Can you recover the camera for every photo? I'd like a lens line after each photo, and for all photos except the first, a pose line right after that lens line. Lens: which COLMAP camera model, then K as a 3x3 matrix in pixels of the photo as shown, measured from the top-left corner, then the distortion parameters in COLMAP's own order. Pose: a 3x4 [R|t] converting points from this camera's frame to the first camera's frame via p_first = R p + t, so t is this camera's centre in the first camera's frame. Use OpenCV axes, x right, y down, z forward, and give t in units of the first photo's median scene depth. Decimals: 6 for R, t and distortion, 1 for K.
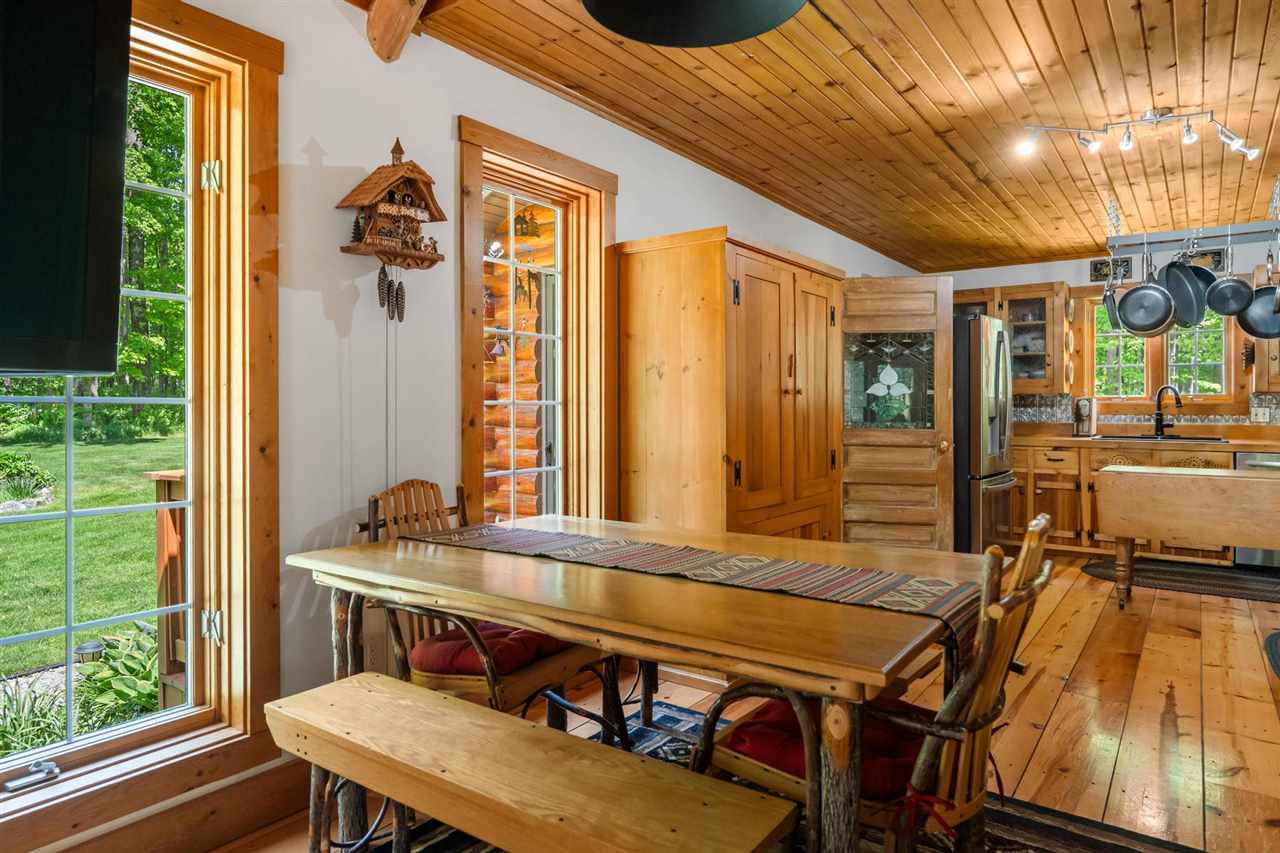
lens RADIAL K [[794.1, 0, 640.4], [0, 794.1, 412.8], [0, 0, 1]] dist [0.016427, -0.001377]
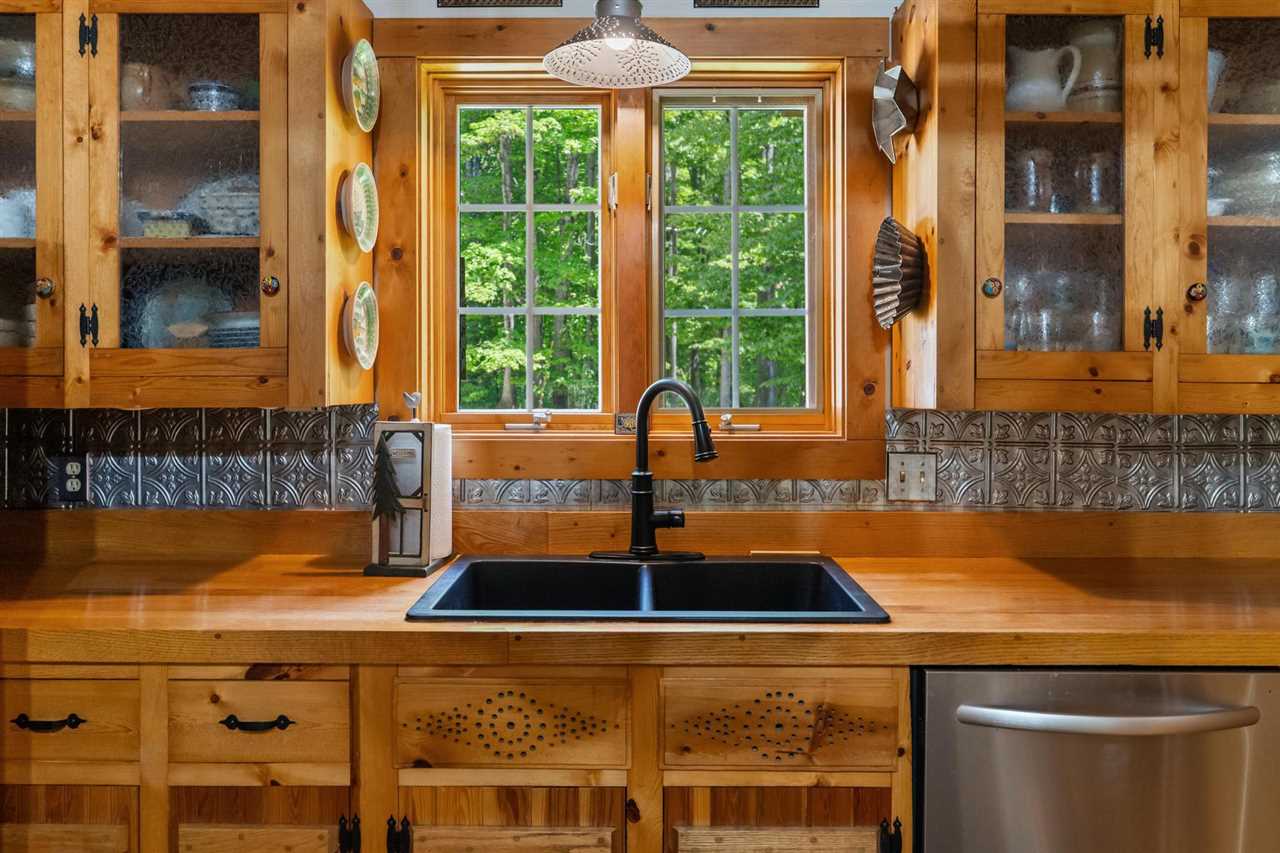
lens RADIAL K [[987.7, 0, 644.5], [0, 987.7, 385.0], [0, 0, 1]] dist [-0.000171, -0.000124]
pose [[0.817924, 0.000229, 0.575327, 0.434069], [0.003187, 0.999983, -0.004929, -0.029663], [-0.575318, 0.005865, 0.817909, 0.690886]]
